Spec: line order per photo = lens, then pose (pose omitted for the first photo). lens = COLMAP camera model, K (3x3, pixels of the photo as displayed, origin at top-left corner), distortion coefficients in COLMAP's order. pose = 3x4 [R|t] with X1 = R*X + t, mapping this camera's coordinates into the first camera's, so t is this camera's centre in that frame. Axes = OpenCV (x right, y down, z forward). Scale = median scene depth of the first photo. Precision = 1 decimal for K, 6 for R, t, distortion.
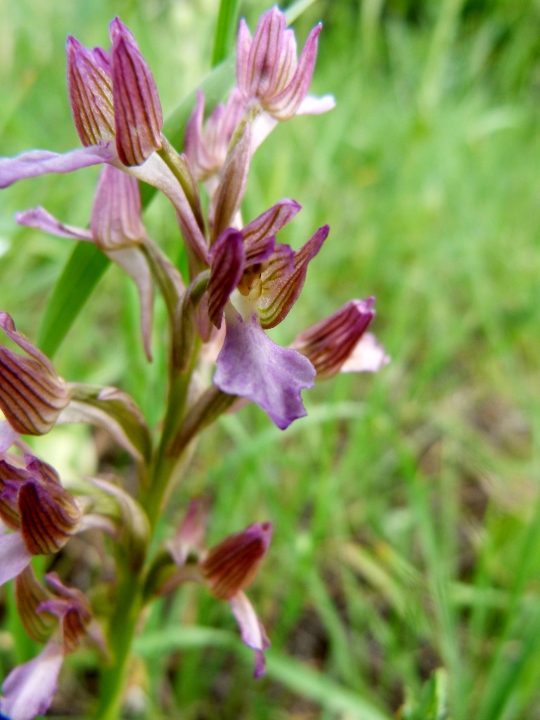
lens RADIAL K [[525.9, 0, 270.4], [0, 525.9, 356.7], [0, 0, 1]] dist [-0.052589, 0.004246]
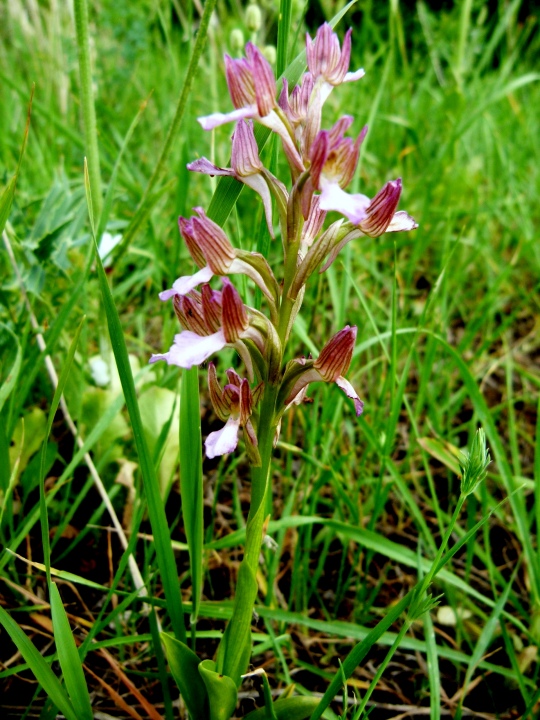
lens RADIAL K [[525.9, 0, 271.4], [0, 525.9, 363.4], [0, 0, 1]] dist [-0.052589, 0.004246]
pose [[0.986529, -0.108698, -0.122248, -0.082057], [0.109017, 0.994031, -0.004092, 0.468620], [0.121963, -0.009290, 0.992491, -0.782013]]
